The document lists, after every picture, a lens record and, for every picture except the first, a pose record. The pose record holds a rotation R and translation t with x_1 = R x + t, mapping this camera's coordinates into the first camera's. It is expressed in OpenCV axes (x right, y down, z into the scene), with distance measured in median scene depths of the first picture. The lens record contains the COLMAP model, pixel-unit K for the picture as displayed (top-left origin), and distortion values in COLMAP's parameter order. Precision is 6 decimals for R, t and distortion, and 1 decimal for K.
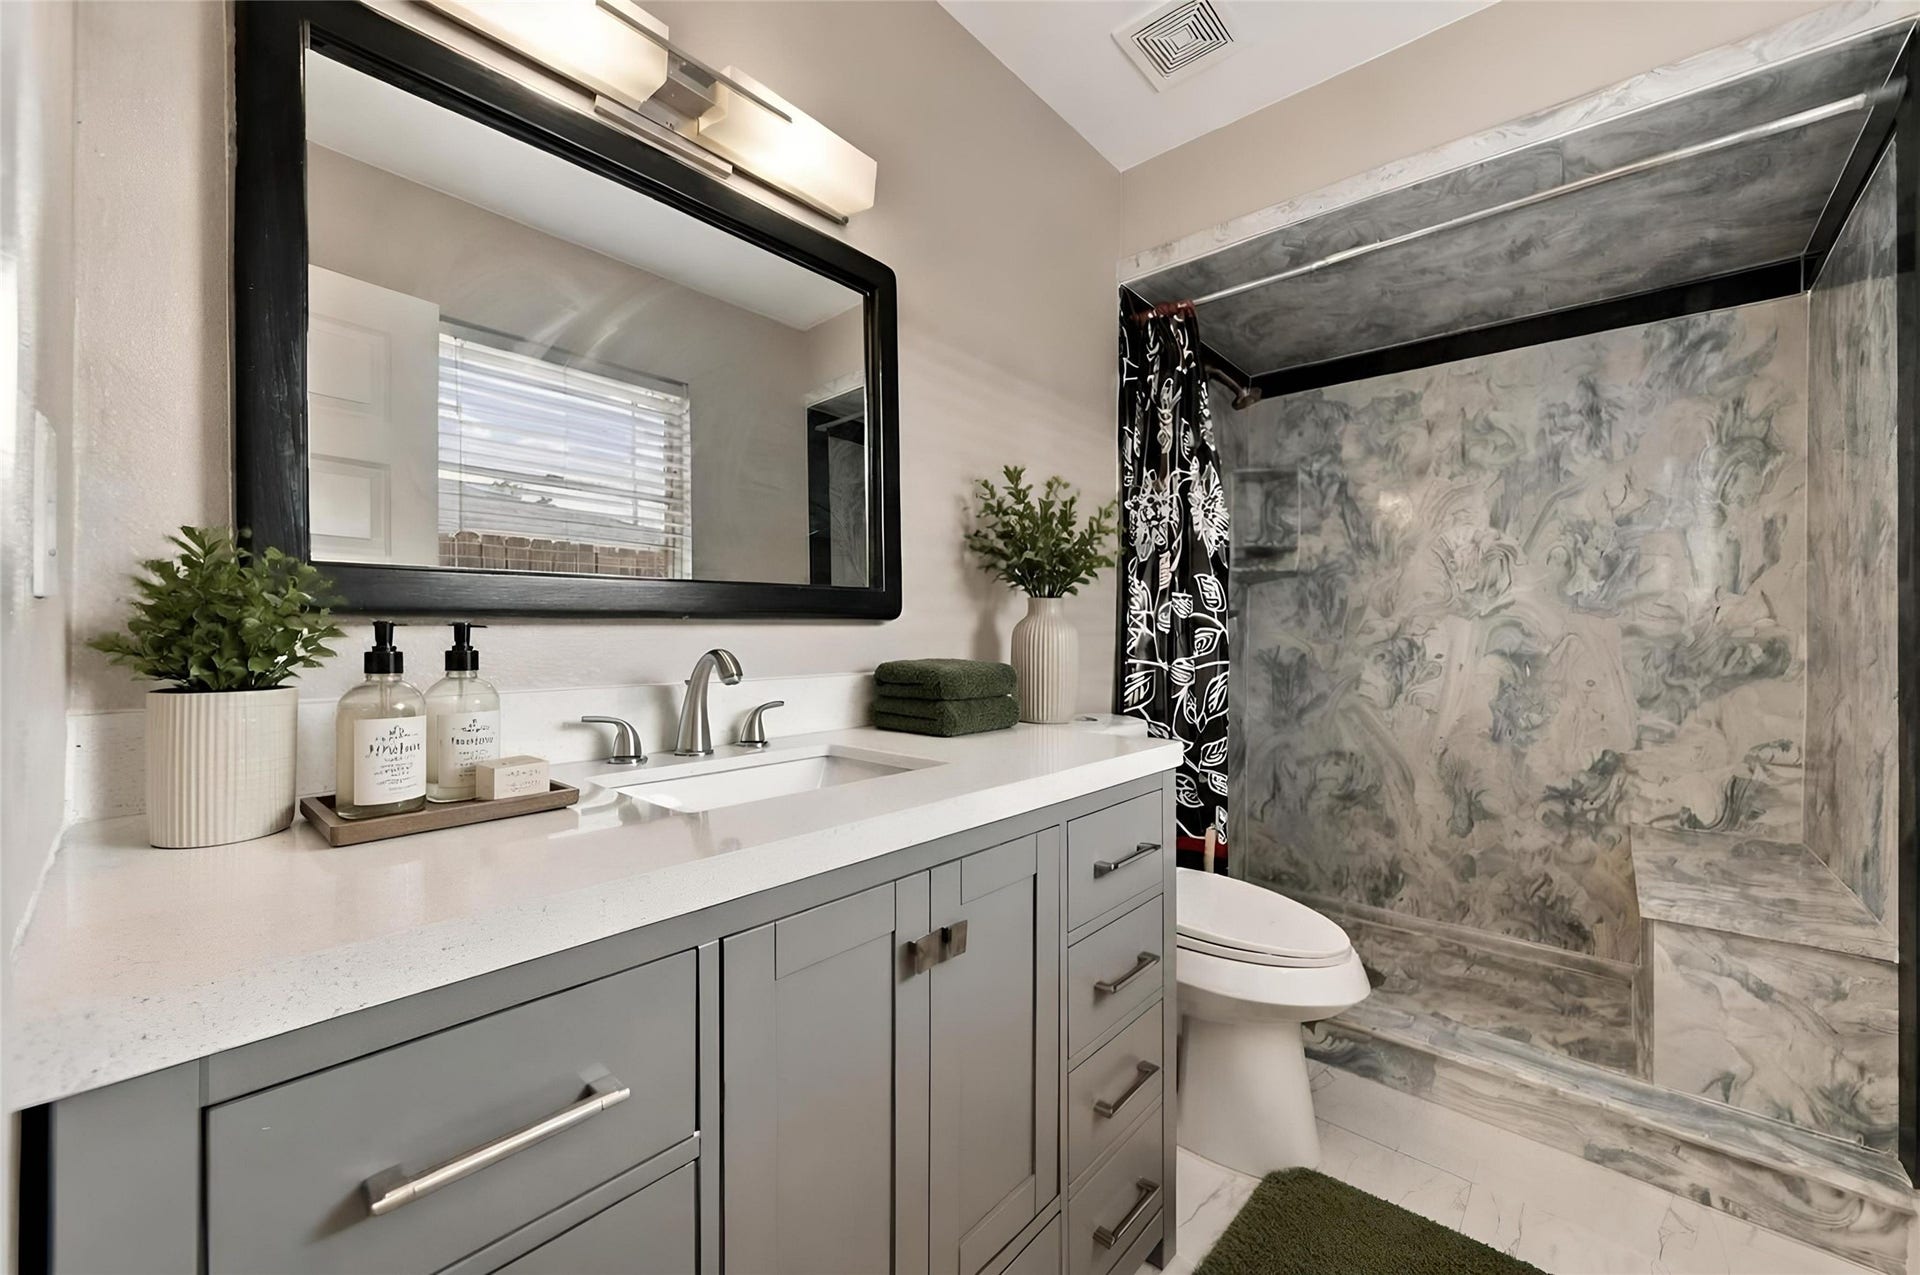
lens RADIAL K [[754.3, 0, 954.2], [0, 754.3, 640.3], [0, 0, 1]] dist [-0.001236, -0.000039]
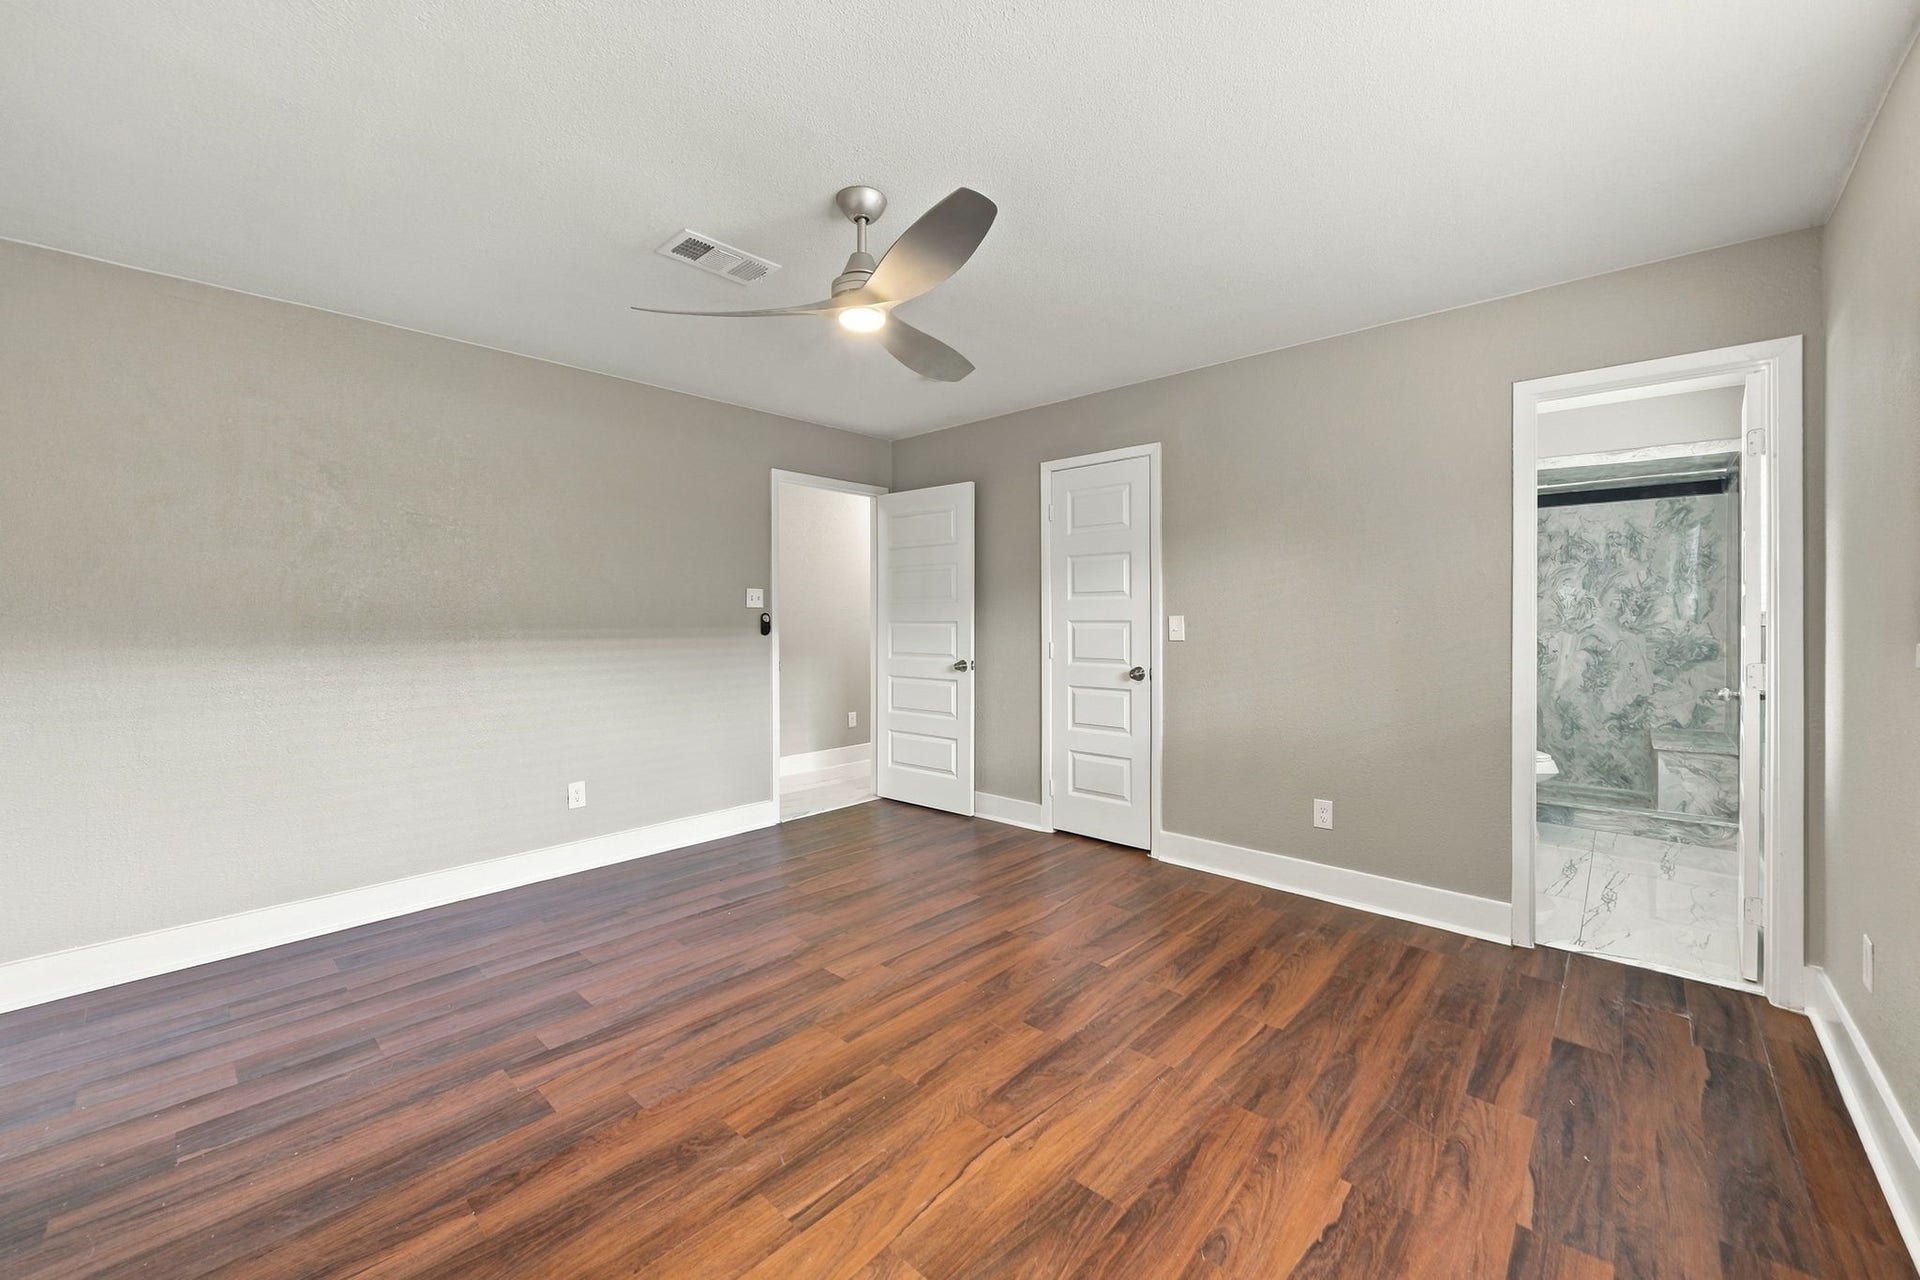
lens RADIAL K [[754.3, 0, 976.3], [0, 754.3, 631.7], [0, 0, 1]] dist [-0.001236, -0.000039]
pose [[0.999978, -0.006589, -0.001191, -1.029443], [0.006593, 0.999972, 0.003601, -0.055166], [0.001167, -0.003608, 0.999993, -1.161331]]
